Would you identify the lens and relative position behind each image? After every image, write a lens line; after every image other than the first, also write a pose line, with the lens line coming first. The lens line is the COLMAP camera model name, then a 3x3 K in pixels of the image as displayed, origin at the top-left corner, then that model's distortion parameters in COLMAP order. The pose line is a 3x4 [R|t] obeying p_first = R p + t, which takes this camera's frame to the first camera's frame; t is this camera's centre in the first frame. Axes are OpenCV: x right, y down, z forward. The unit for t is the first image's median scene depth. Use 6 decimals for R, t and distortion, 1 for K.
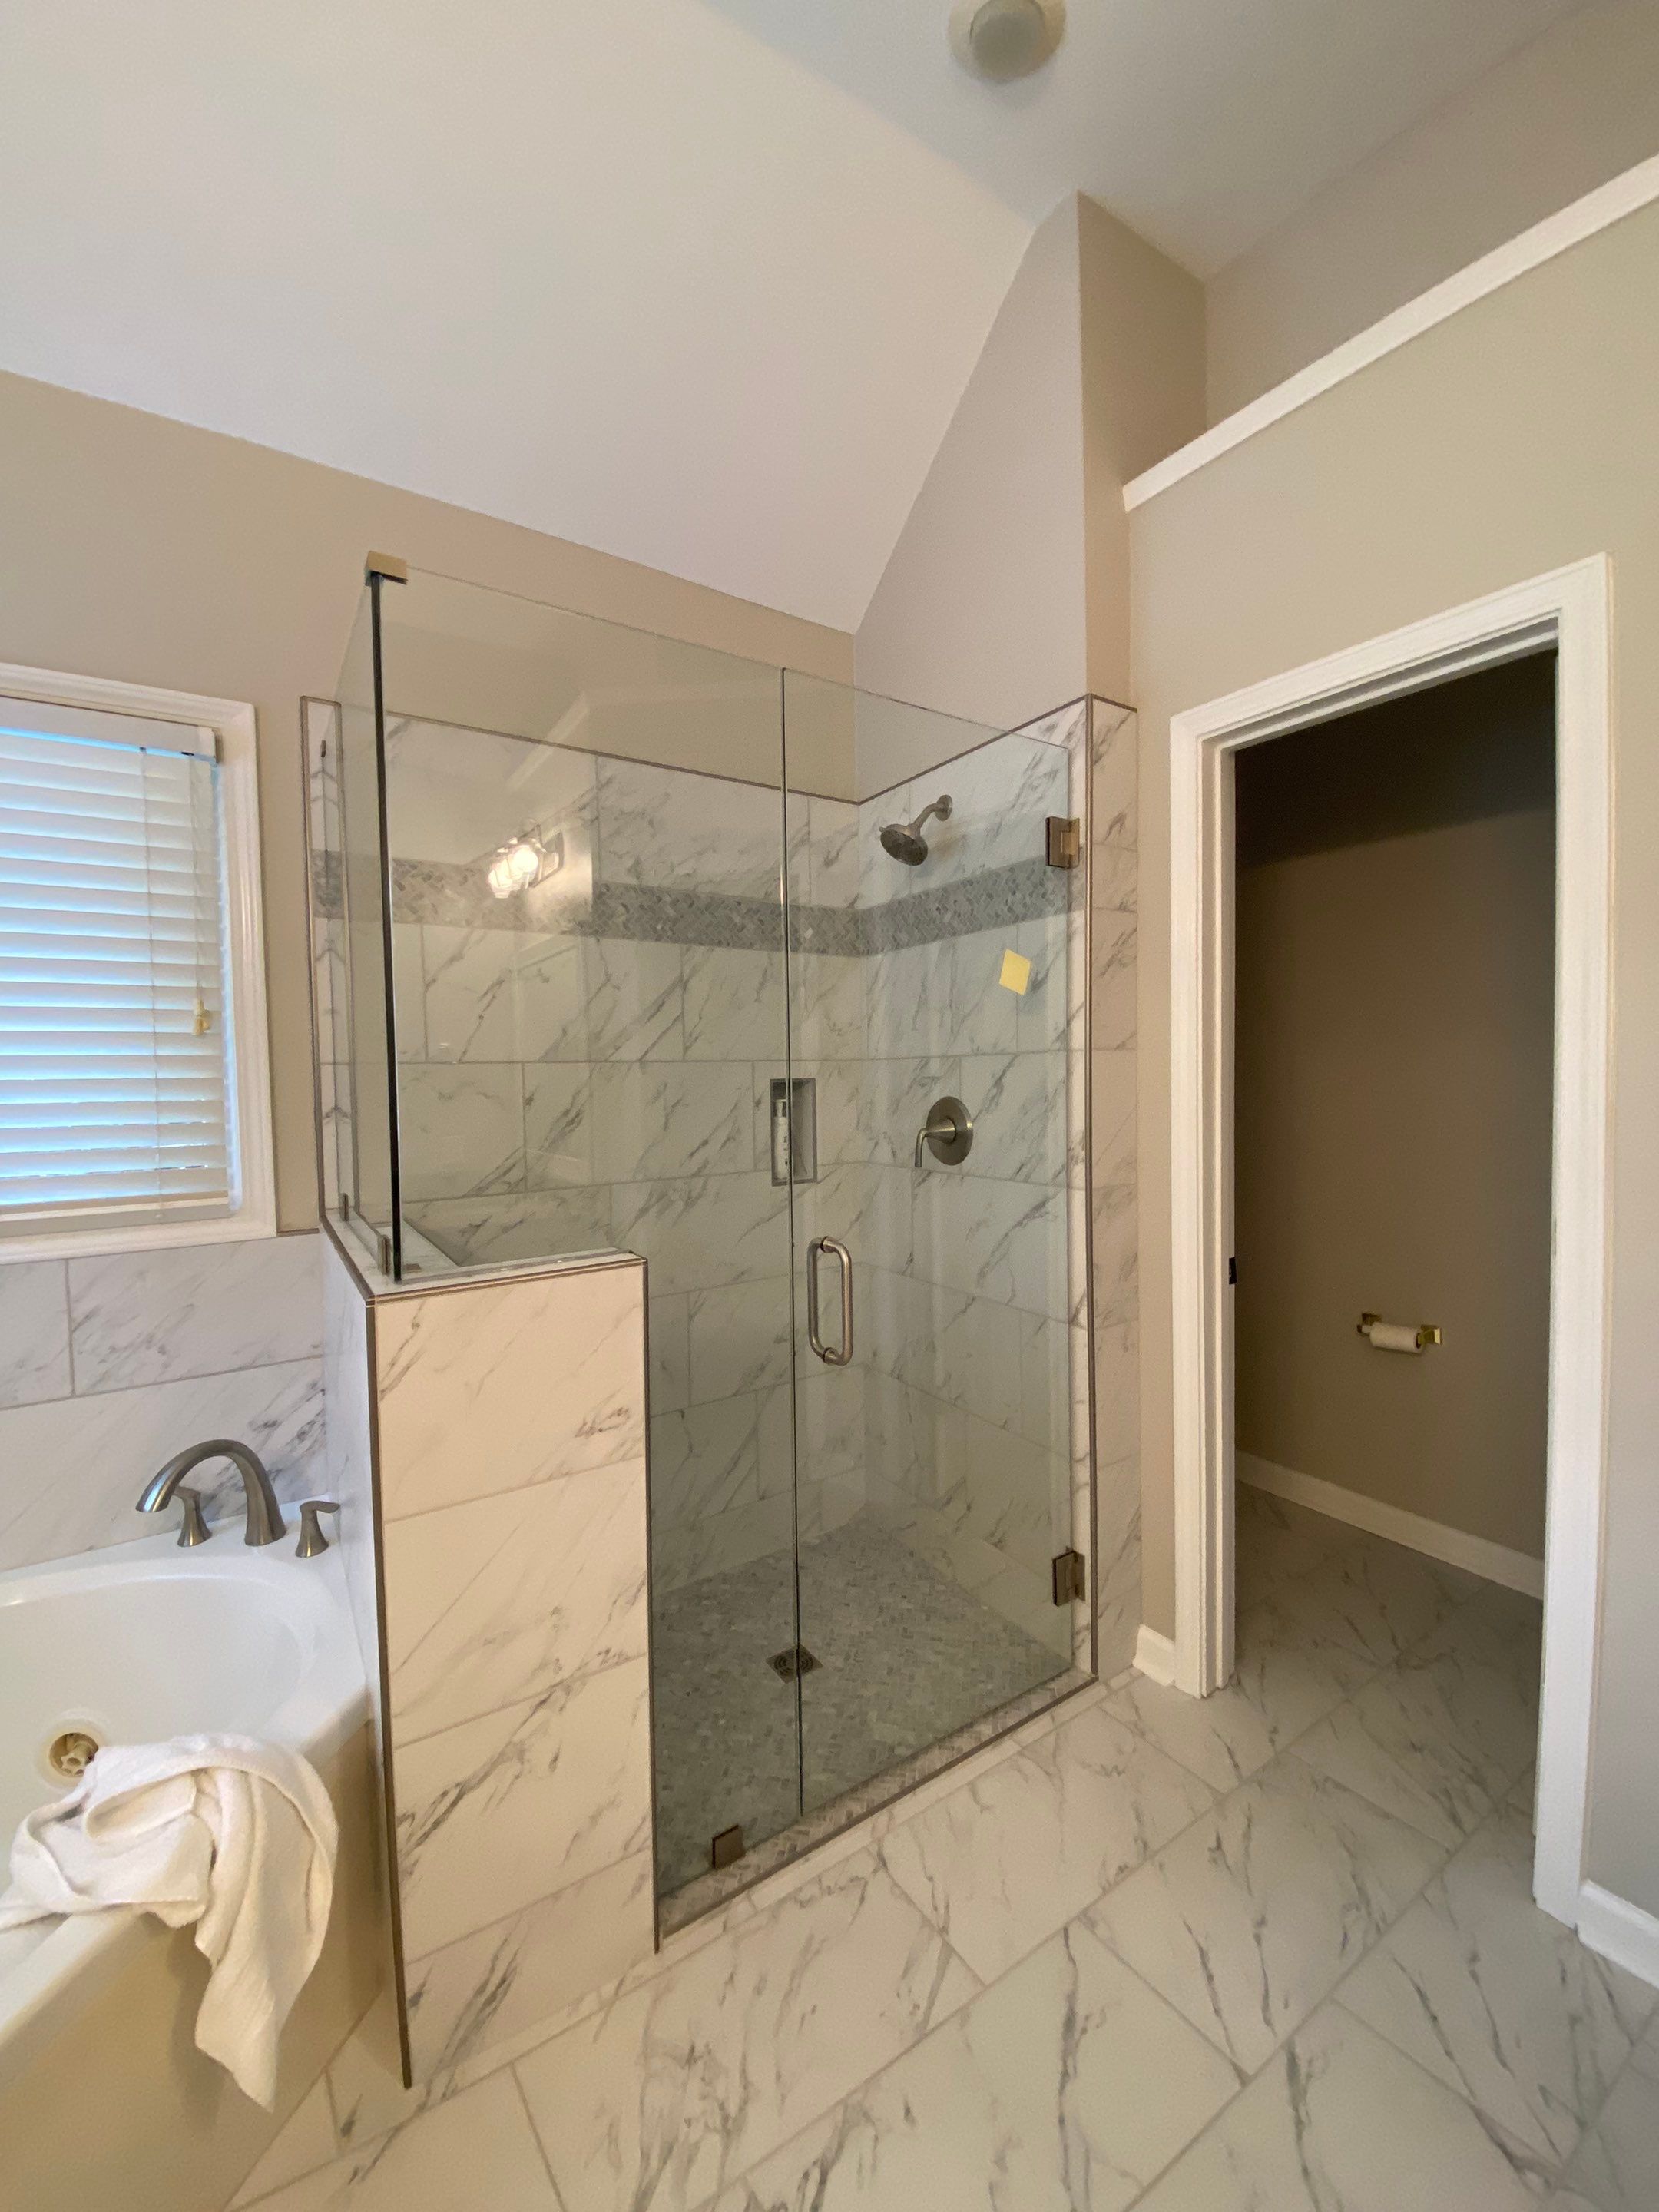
lens RADIAL K [[894.5, 0, 825.2], [0, 894.5, 1104.4], [0, 0, 1]] dist [0.006910, -0.014940]
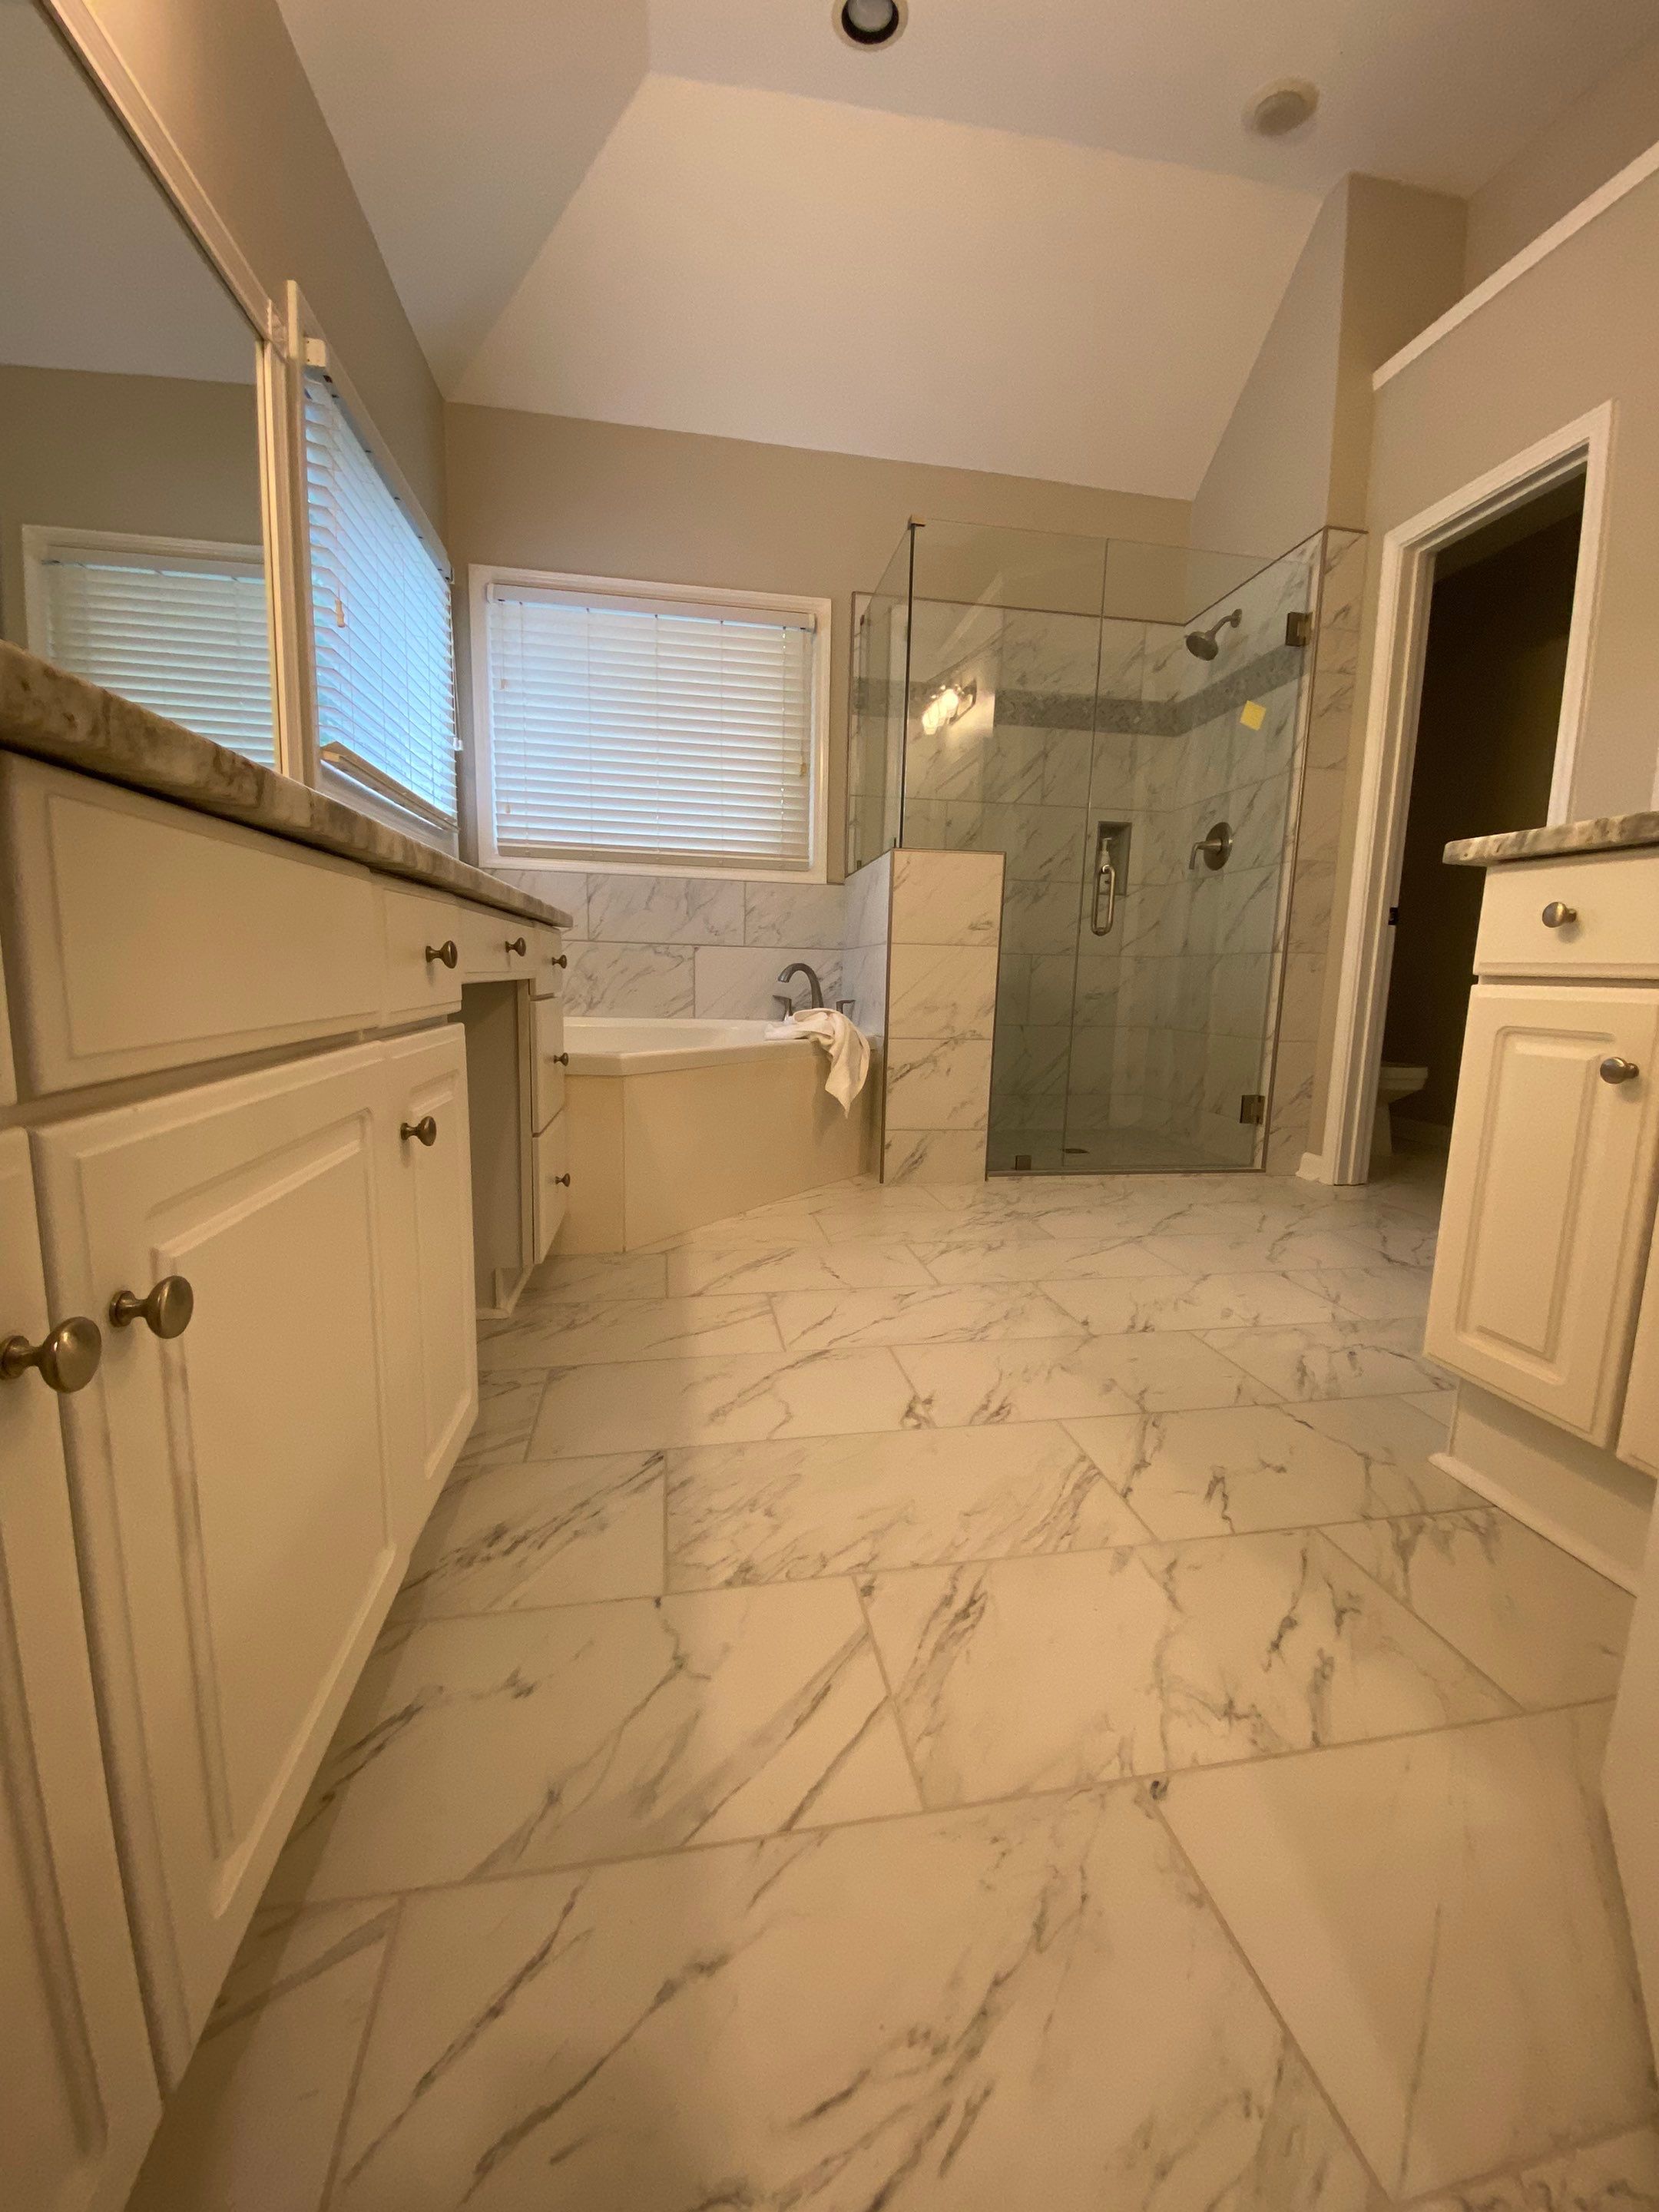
lens RADIAL K [[894.5, 0, 826.1], [0, 894.5, 1114.1], [0, 0, 1]] dist [0.006910, -0.014940]
pose [[0.909630, 0.104148, -0.402153, 0.240342], [-0.055988, 0.989966, 0.129739, 0.400340], [0.411630, -0.095499, 0.906334, -0.855424]]
